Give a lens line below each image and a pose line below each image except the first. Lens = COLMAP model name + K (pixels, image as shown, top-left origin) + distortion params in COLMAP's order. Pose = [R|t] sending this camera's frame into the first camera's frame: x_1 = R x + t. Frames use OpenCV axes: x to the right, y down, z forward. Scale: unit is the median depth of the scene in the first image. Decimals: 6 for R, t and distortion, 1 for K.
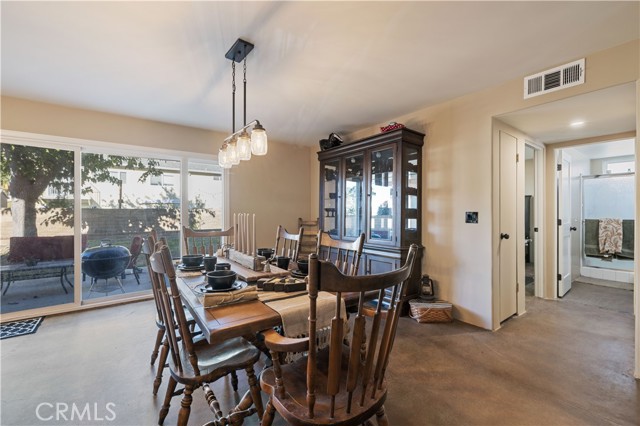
lens RADIAL K [[273.6, 0, 316.1], [0, 273.6, 212.2], [0, 0, 1]] dist [0.006481, 0.000370]
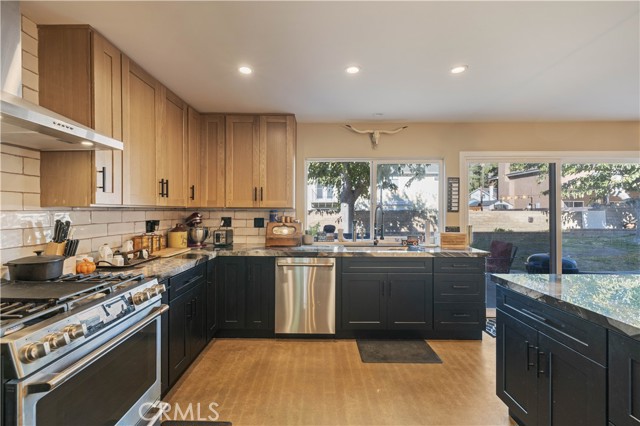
lens RADIAL K [[273.6, 0, 315.9], [0, 273.6, 209.2], [0, 0, 1]] dist [0.006481, 0.000370]
pose [[0.810716, -0.000973, -0.585438, -0.301689], [-0.001490, 0.999992, -0.003726, -0.013284], [0.585437, 0.003893, 0.810708, -0.110791]]
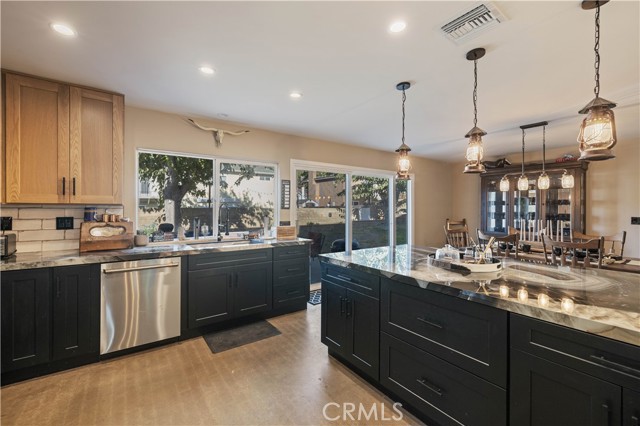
lens RADIAL K [[273.6, 0, 316.8], [0, 273.6, 209.9], [0, 0, 1]] dist [0.006481, 0.000370]
pose [[0.999991, 0.002191, -0.003676, -0.313652], [-0.002163, 0.999969, 0.007623, -0.013008], [0.003693, -0.007615, 0.999964, -0.137583]]
